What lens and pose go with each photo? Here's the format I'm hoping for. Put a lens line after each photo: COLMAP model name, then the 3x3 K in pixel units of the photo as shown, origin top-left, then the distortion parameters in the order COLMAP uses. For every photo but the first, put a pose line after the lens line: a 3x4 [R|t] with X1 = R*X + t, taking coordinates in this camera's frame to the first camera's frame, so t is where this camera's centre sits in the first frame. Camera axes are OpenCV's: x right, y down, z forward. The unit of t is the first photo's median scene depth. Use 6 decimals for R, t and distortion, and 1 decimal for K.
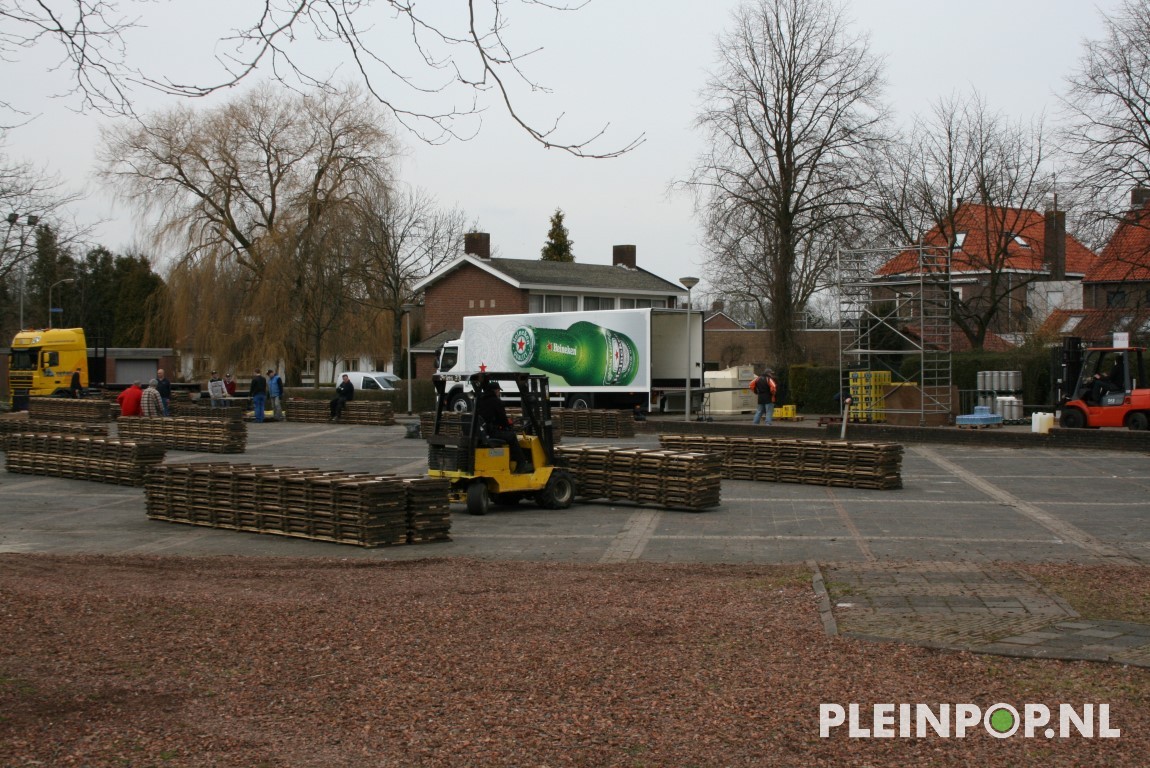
lens RADIAL K [[1706.6, 0, 575.0], [0, 1706.6, 384.0], [0, 0, 1]] dist [-0.000169, -0.019349]
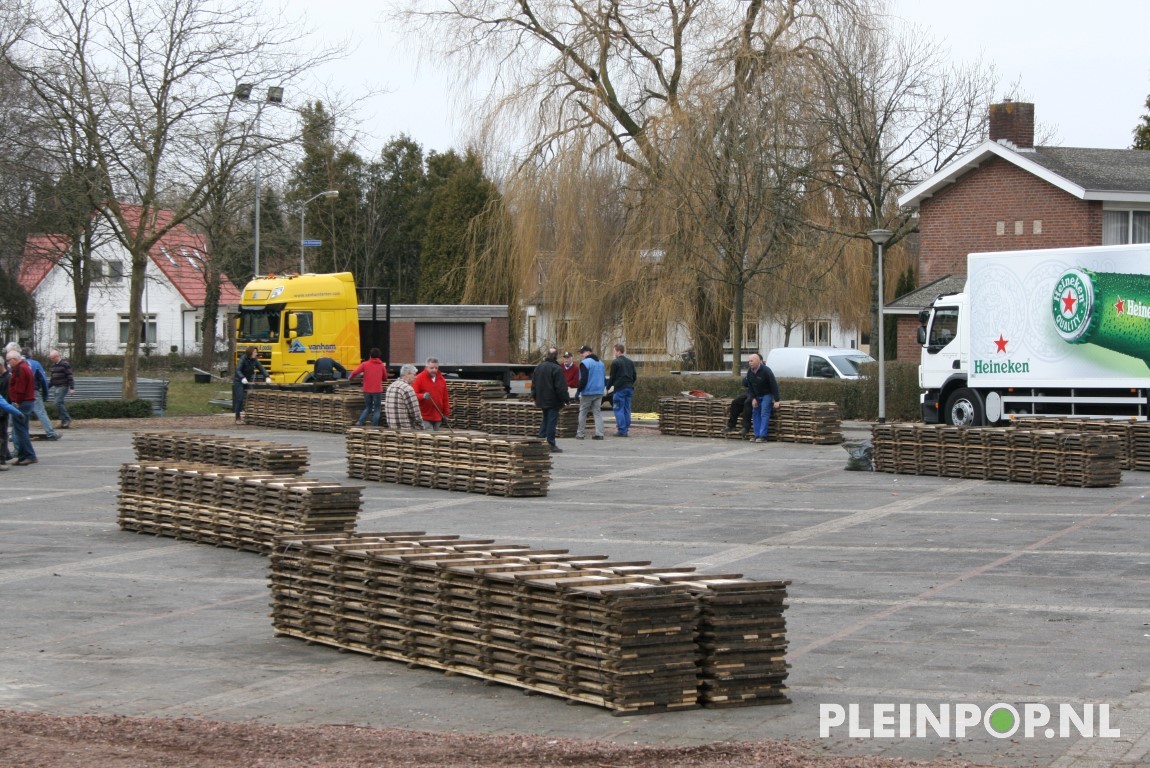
lens RADIAL K [[2844.0, 0, 575.0], [0, 2844.0, 384.0], [0, 0, 1]] dist [0.105401, -0.068827]
pose [[0.974010, 0.006070, -0.226425, 0.017048], [-0.003980, 0.999945, 0.009687, -0.003626], [0.226472, -0.008534, 0.973980, 0.041194]]
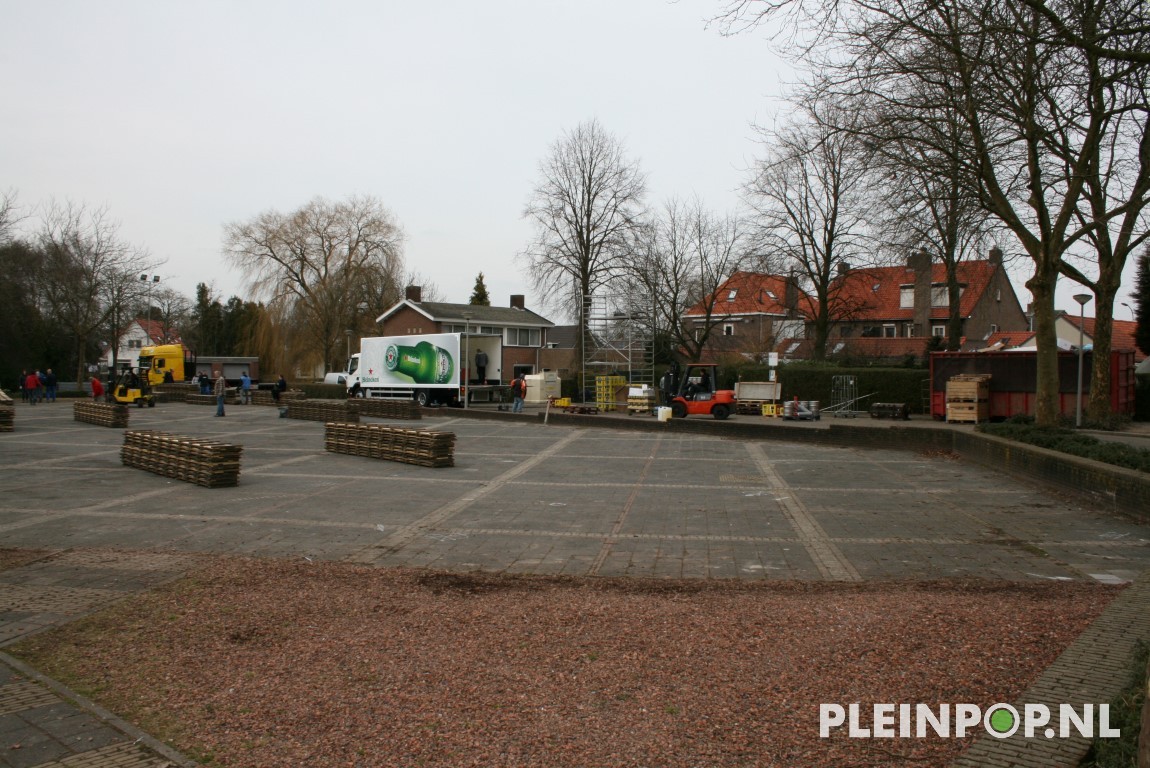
lens RADIAL K [[976.1, 0, 575.0], [0, 976.1, 384.0], [0, 0, 1]] dist [-0.096779, 0.001980]
pose [[0.999632, 0.010176, -0.025129, 0.119430], [-0.010072, 0.999940, 0.004263, -0.002710], [0.025171, -0.004009, 0.999675, 0.098338]]
